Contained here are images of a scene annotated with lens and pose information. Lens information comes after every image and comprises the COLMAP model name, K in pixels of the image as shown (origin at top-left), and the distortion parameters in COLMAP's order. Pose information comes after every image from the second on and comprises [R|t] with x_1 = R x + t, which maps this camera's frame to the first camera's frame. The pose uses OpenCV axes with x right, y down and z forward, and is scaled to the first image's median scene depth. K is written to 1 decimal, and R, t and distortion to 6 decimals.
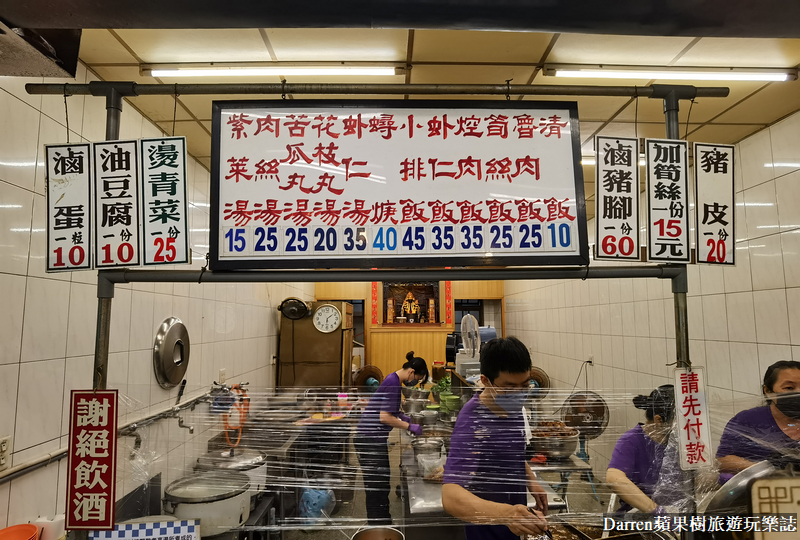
lens RADIAL K [[460.4, 0, 400.0], [0, 460.4, 270.0], [0, 0, 1]] dist [-0.023393, -0.000807]
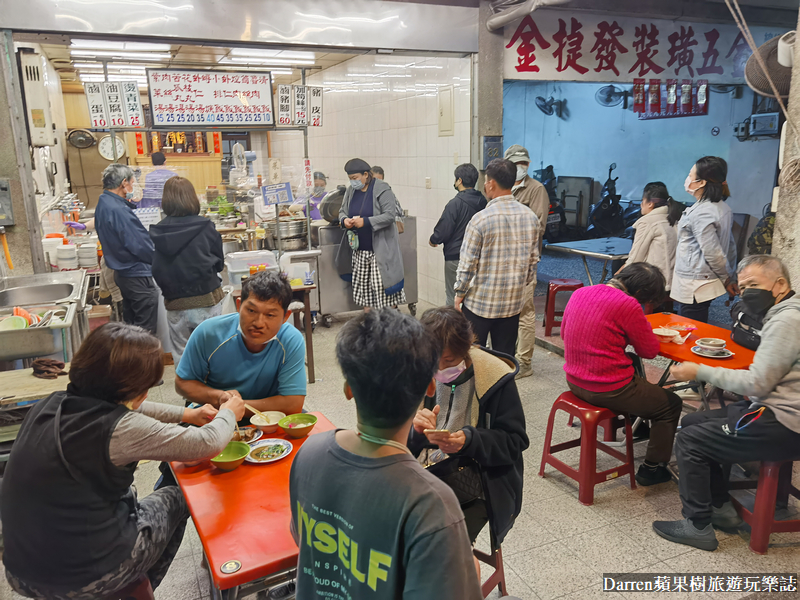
lens RADIAL K [[594.4, 0, 402.3], [0, 594.4, 290.0], [0, 0, 1]] dist [-0.000183, 0.038680]
pose [[0.914823, -0.103892, 0.390262, -0.537921], [-0.030661, 0.945688, 0.323627, -0.308401], [-0.402688, -0.308027, 0.861952, -3.357895]]
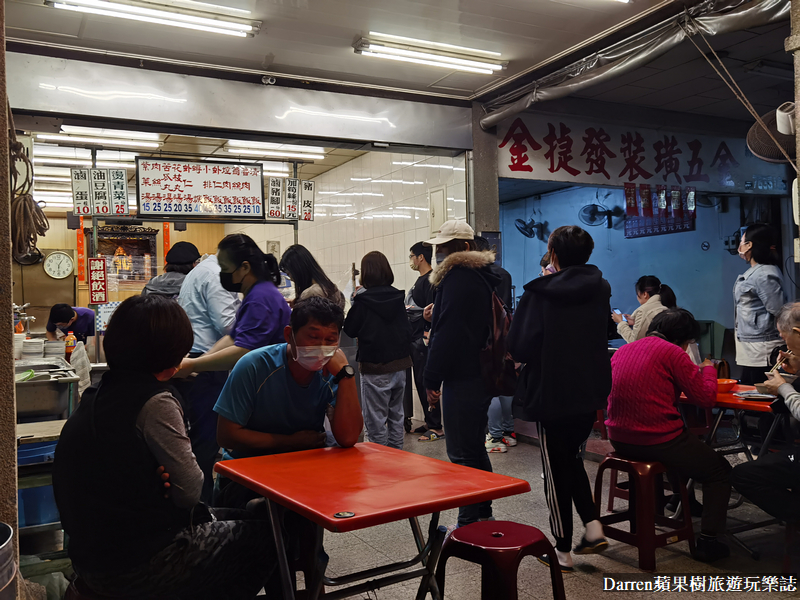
lens RADIAL K [[686.8, 0, 400.0], [0, 686.8, 300.0], [0, 0, 1]] dist [-0.069546, 0.214496]
pose [[0.886200, -0.021017, 0.462826, -0.923275], [-0.027336, 0.994858, 0.097518, 0.054744], [-0.462496, -0.099072, 0.881069, -3.504644]]
